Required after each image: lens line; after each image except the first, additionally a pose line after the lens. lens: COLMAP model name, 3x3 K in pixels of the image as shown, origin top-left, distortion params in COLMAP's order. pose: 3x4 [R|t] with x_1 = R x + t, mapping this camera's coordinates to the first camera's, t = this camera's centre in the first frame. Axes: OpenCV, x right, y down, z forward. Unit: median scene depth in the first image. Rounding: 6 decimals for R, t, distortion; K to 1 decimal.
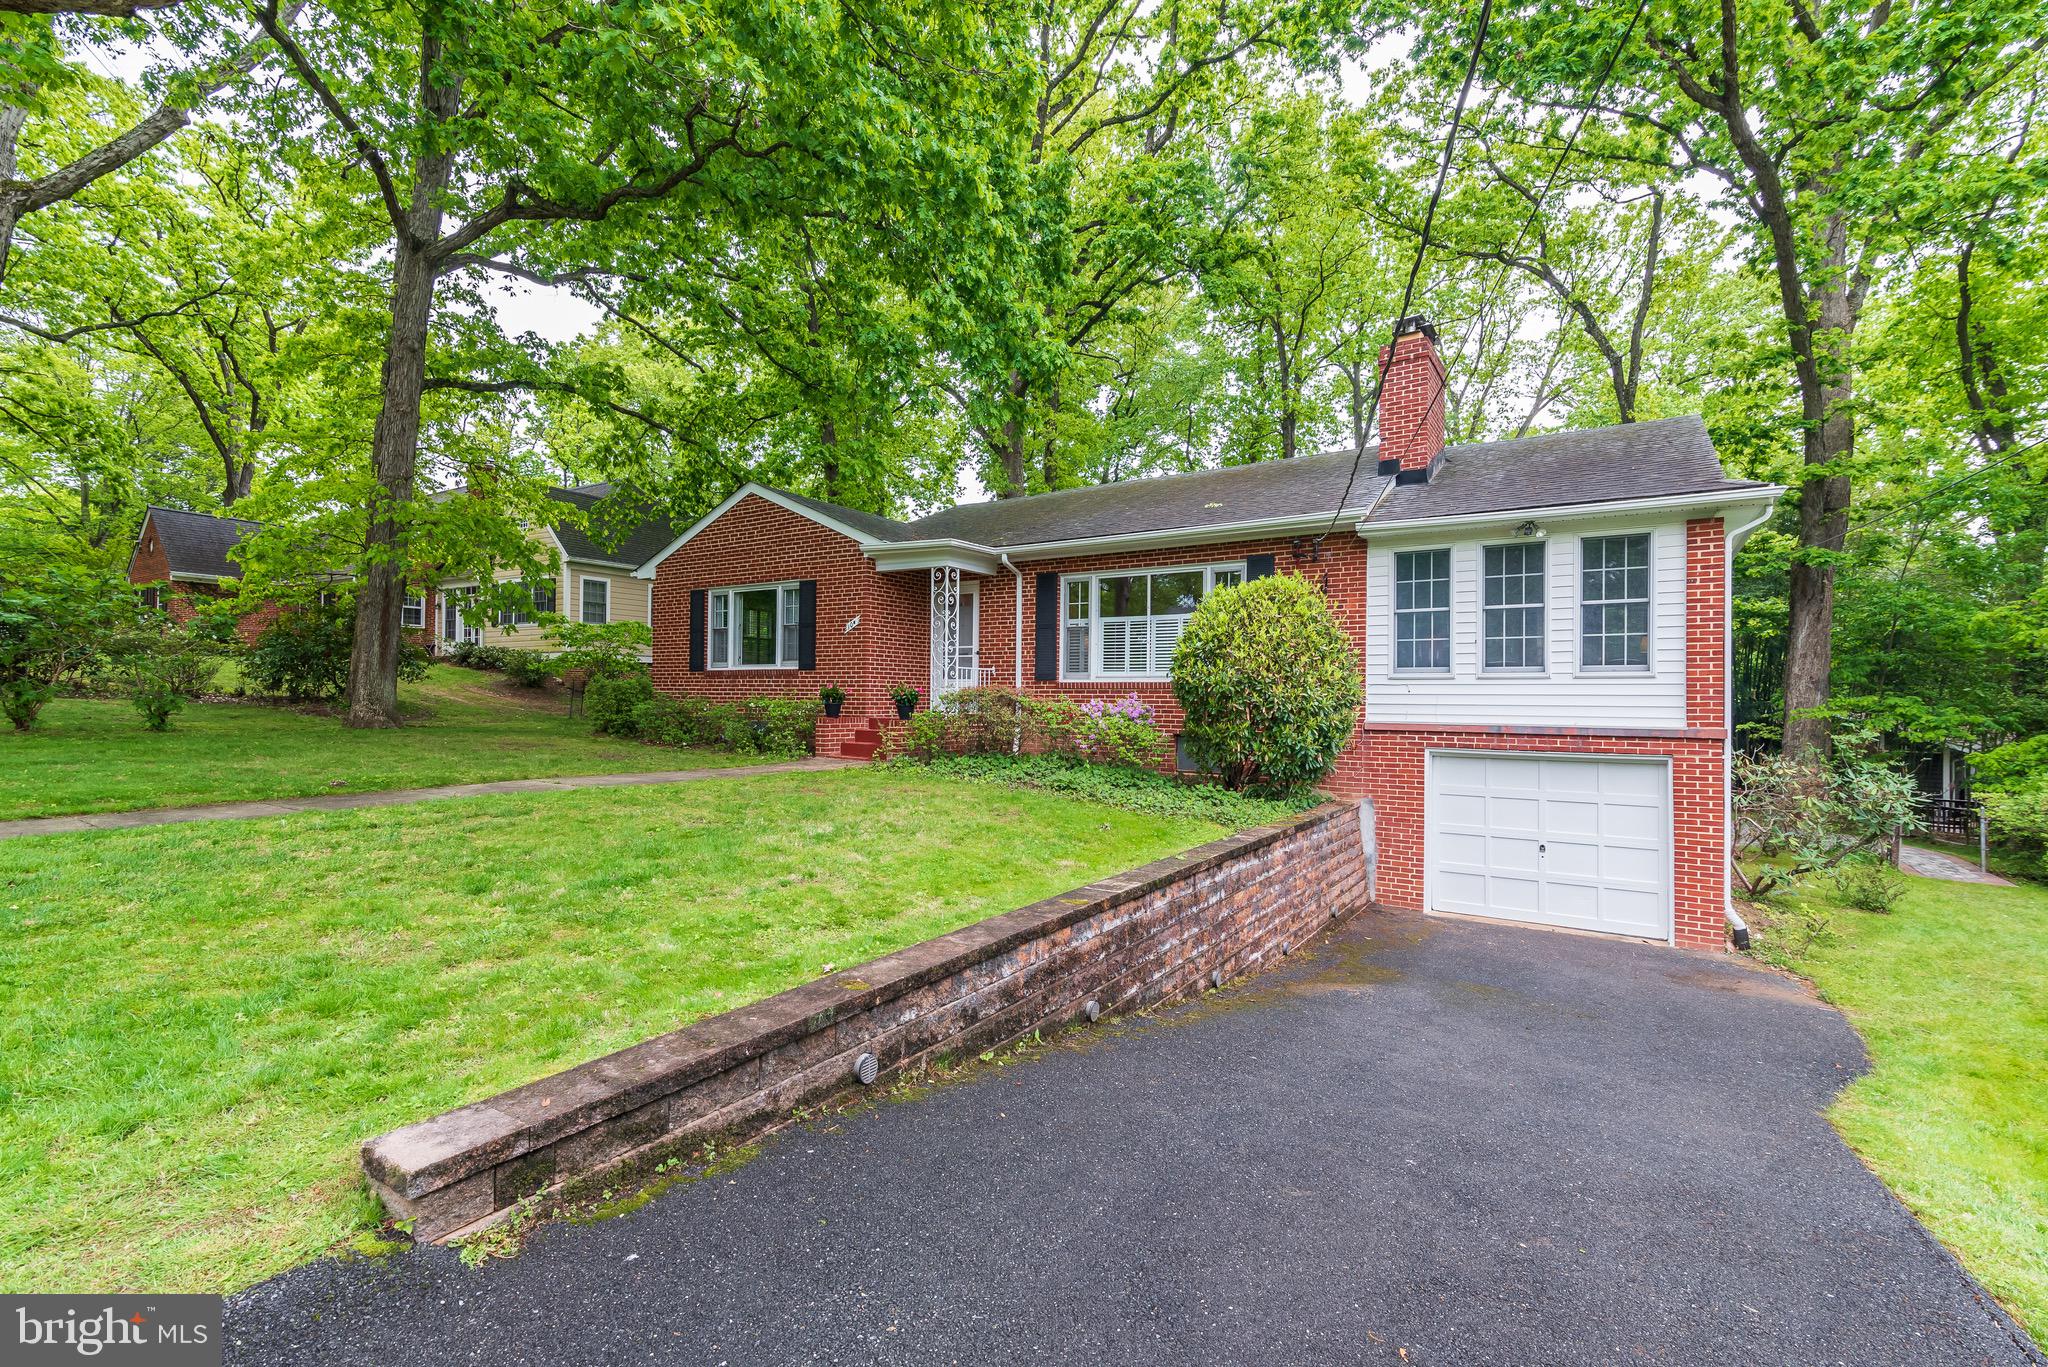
lens RADIAL K [[920.0, 0, 1022.8], [0, 920.0, 689.3], [0, 0, 1]] dist [0.004838, 0.000912]
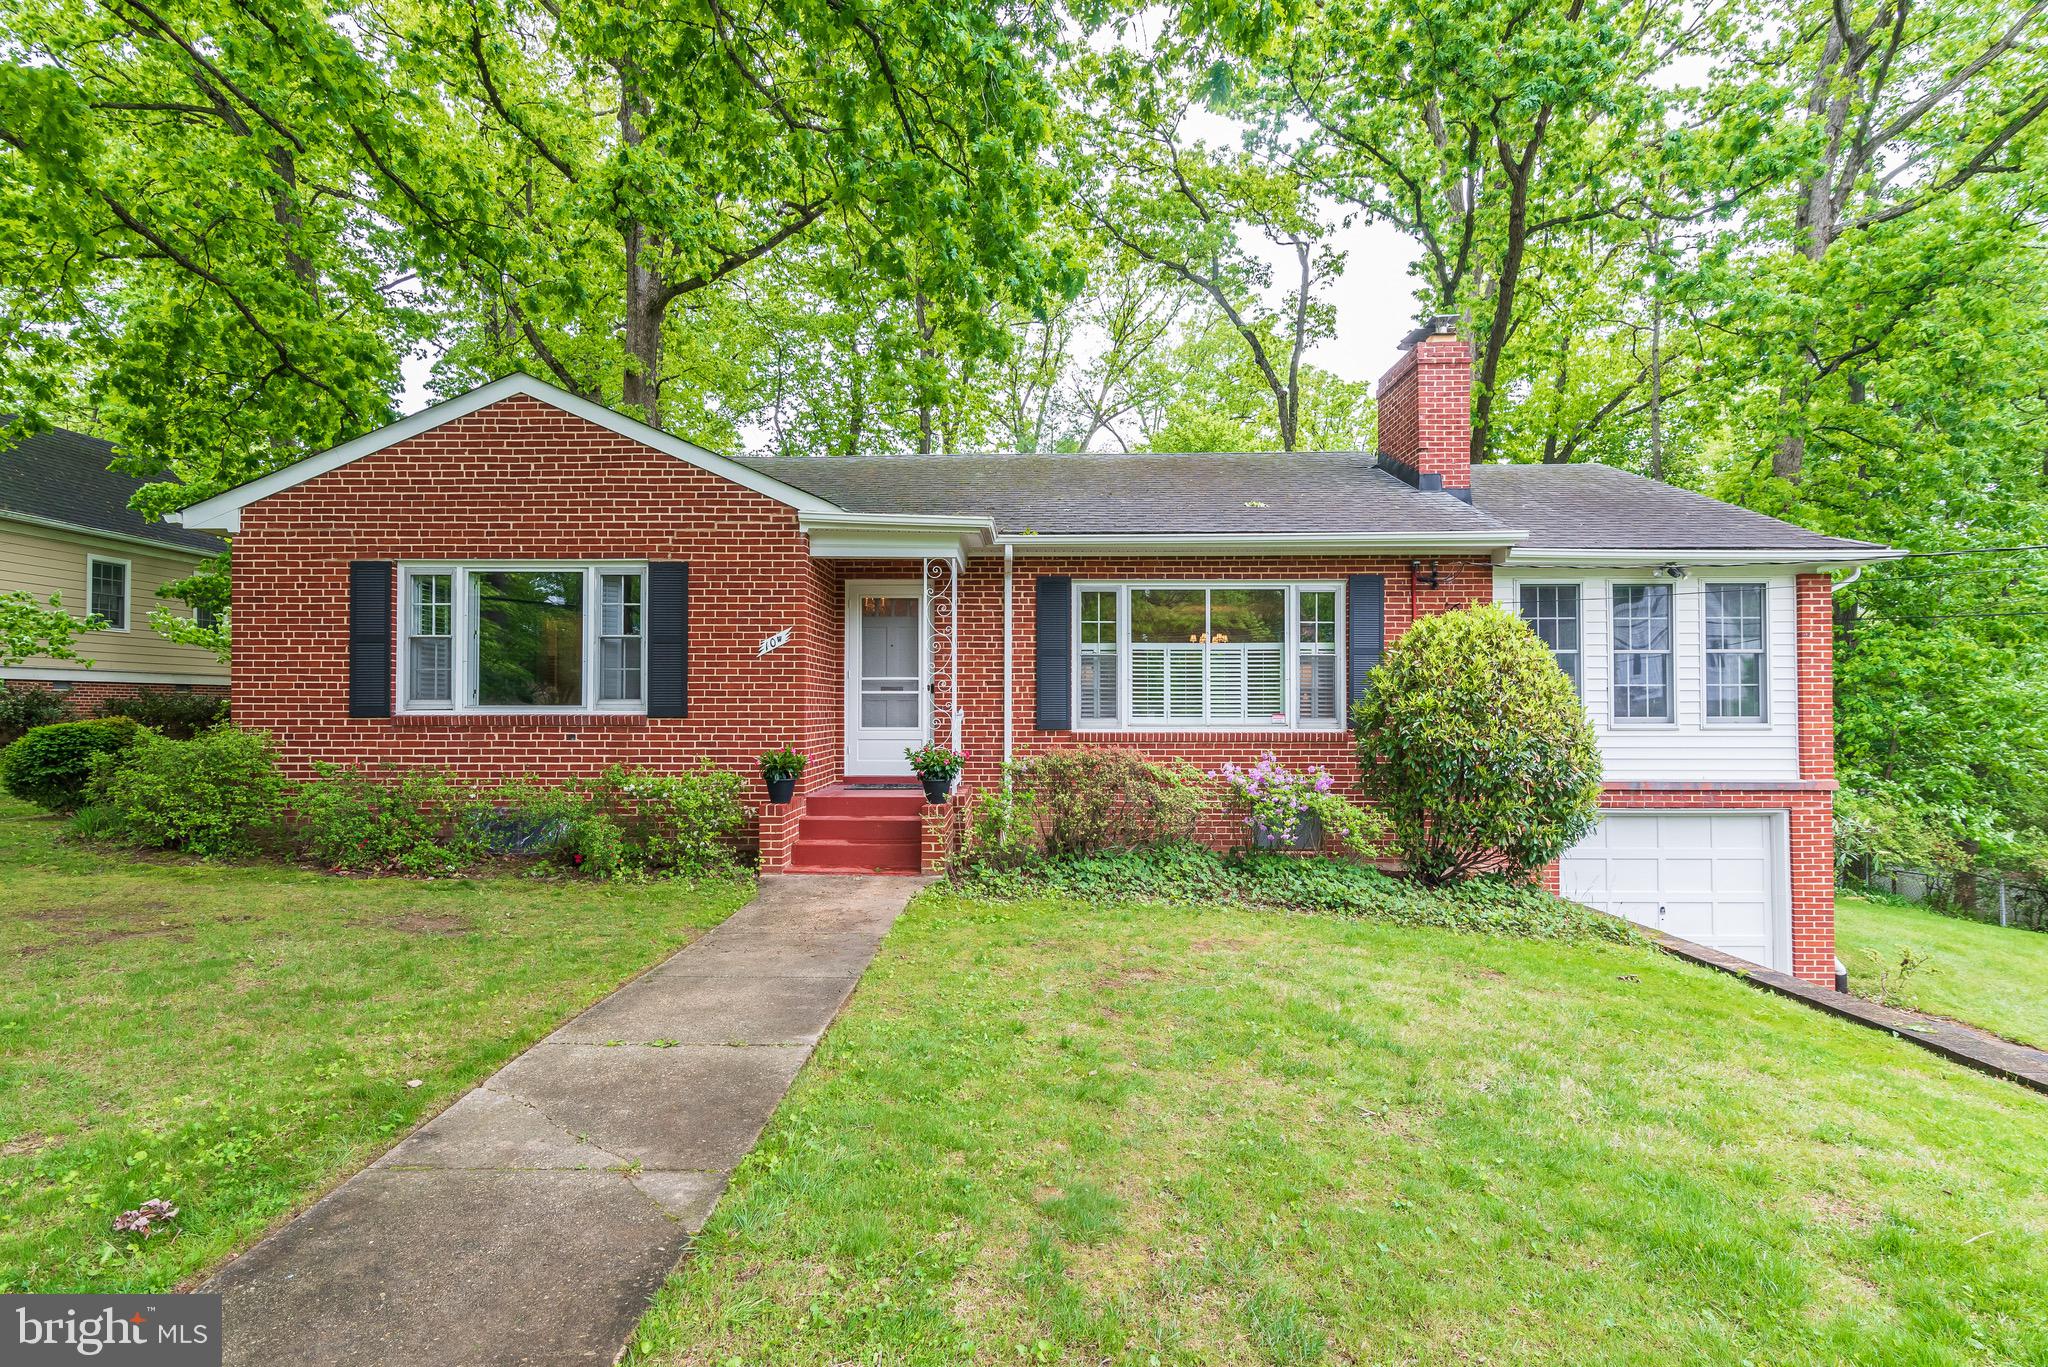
lens RADIAL K [[1027.2, 0, 1024.6], [0, 1027.2, 685.1], [0, 0, 1]] dist [0.001302, 0.000058]
pose [[0.841148, 0.002995, 0.540797, -0.425082], [0.001460, 0.999968, -0.007809, -0.038368], [-0.540803, 0.007358, 0.841117, 0.362246]]
